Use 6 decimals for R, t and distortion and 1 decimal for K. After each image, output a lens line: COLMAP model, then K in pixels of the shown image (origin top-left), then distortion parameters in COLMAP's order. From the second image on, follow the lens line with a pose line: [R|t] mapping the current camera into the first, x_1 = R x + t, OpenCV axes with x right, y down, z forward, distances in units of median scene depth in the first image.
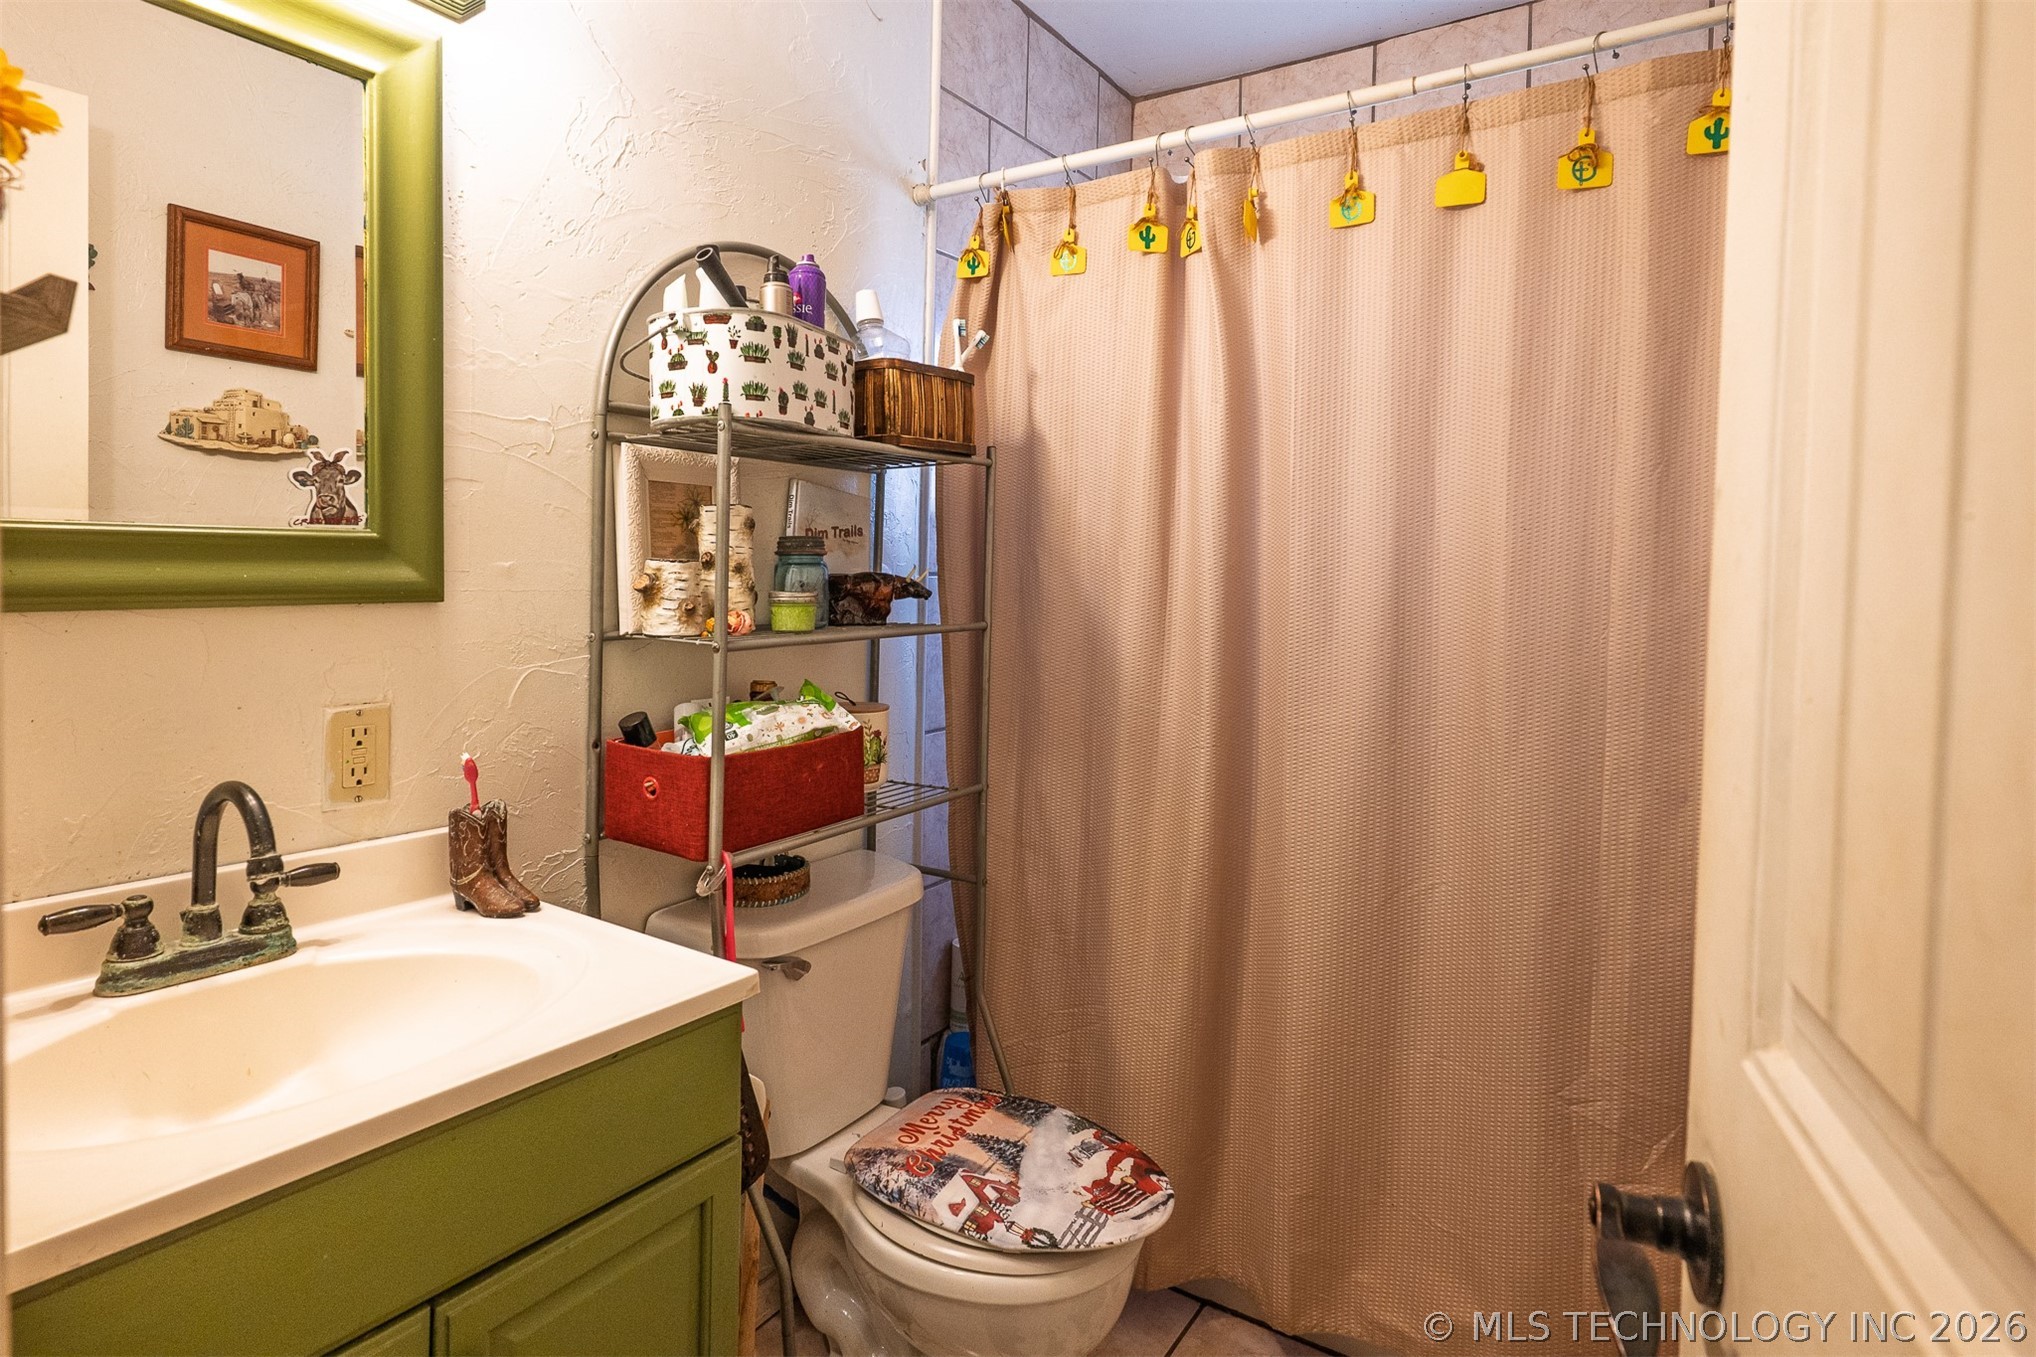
lens RADIAL K [[1027.3, 0, 1021.7], [0, 1027.3, 676.7], [0, 0, 1]] dist [-0.003872, 0.001918]
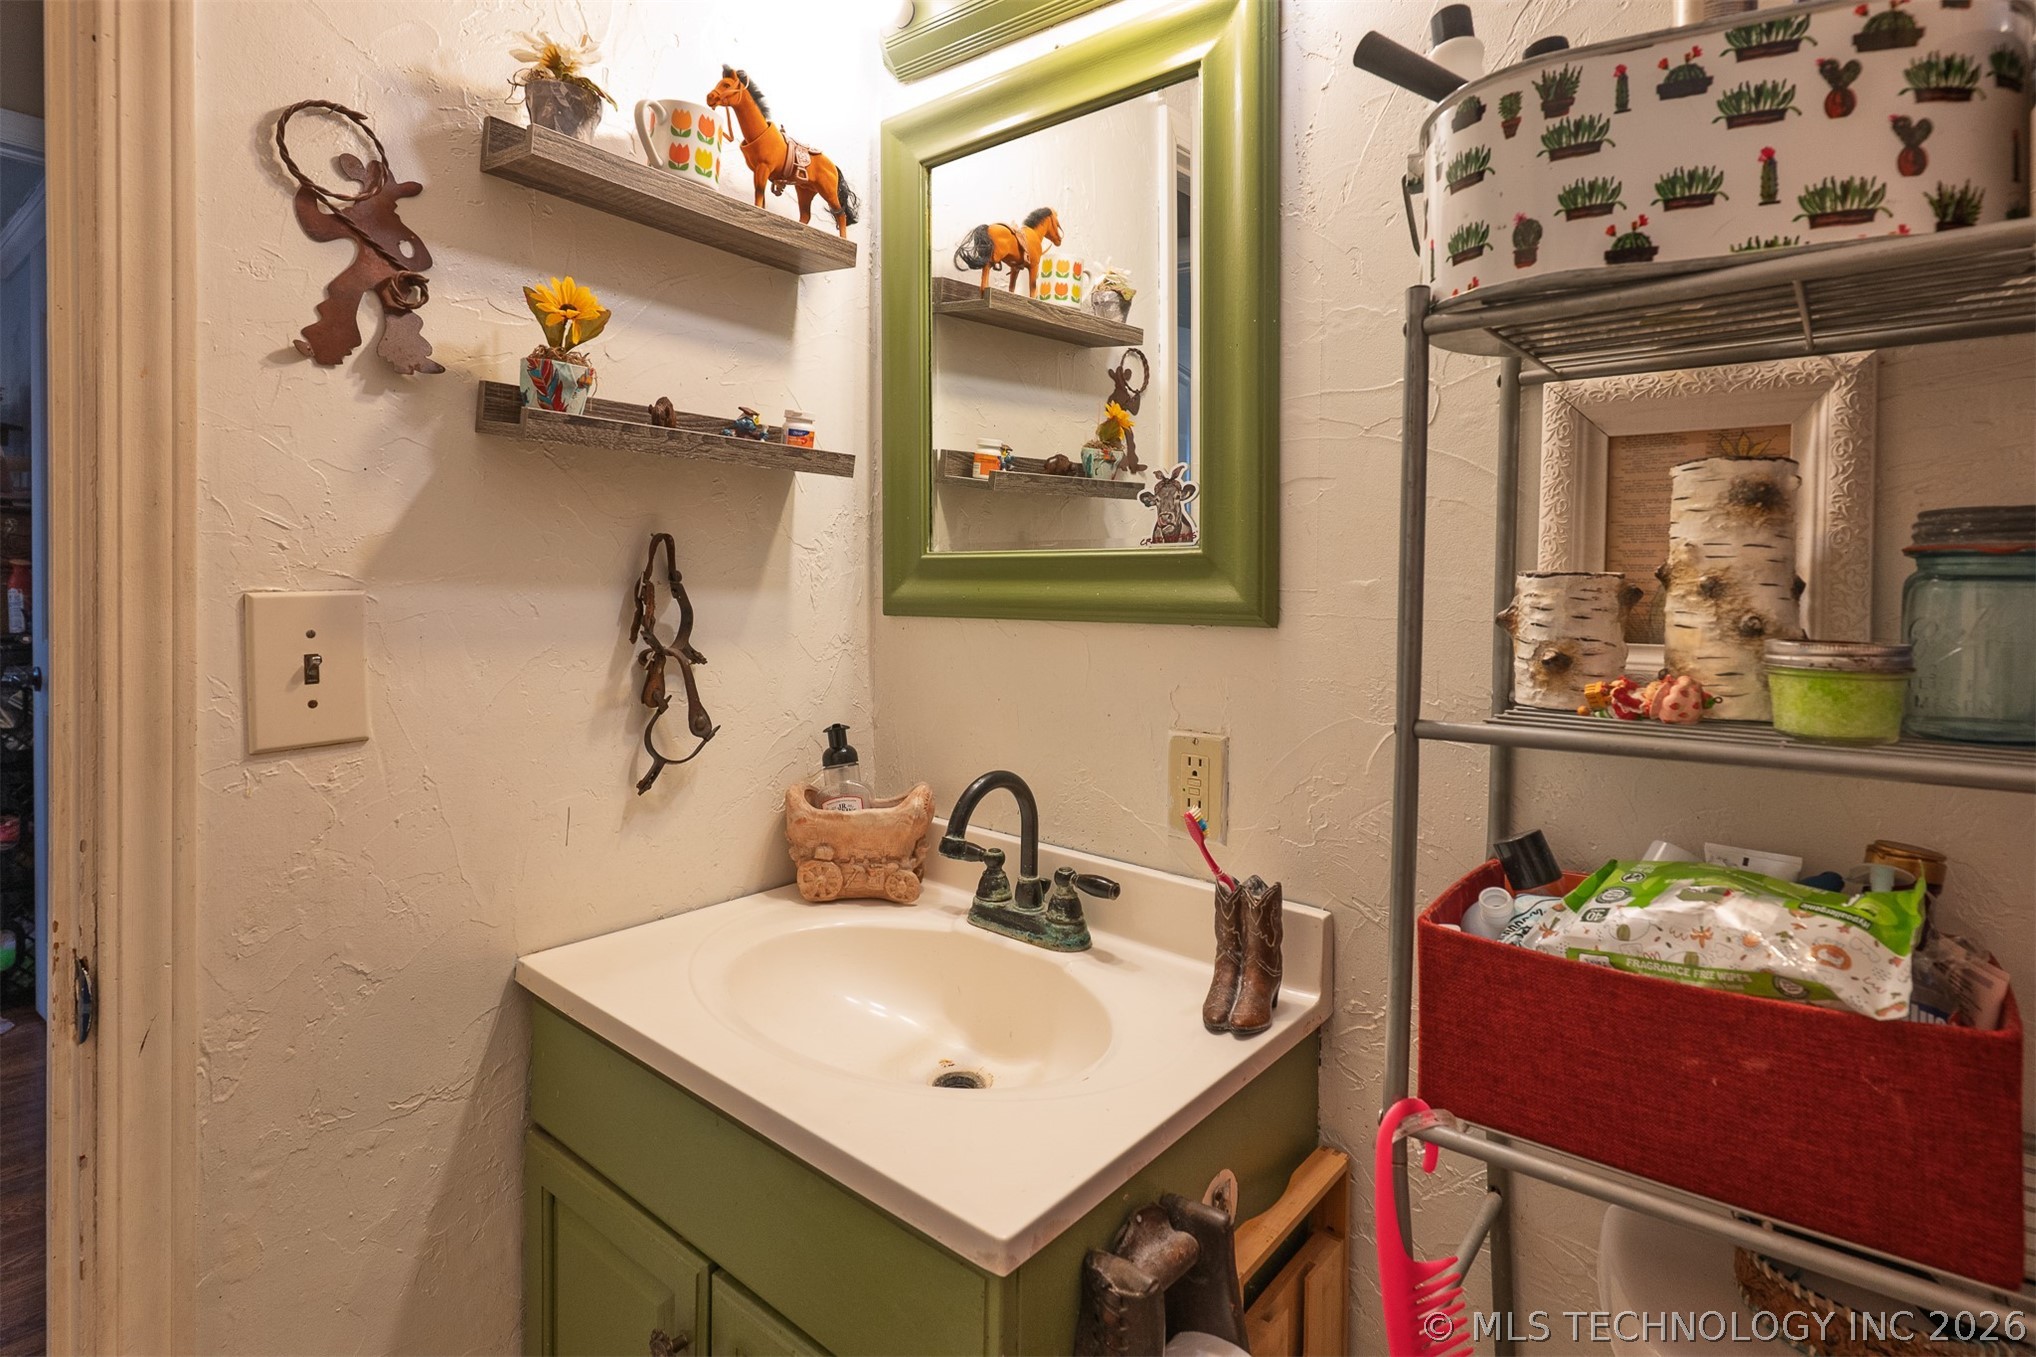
lens RADIAL K [[1027.3, 0, 1024.7], [0, 1027.3, 612.1], [0, 0, 1]] dist [-0.003872, 0.001918]
pose [[-0.098197, 0.016853, -0.995024, 0.275253], [-0.112017, 0.993315, 0.027879, -0.082819], [0.988843, 0.114197, -0.095652, 0.843266]]
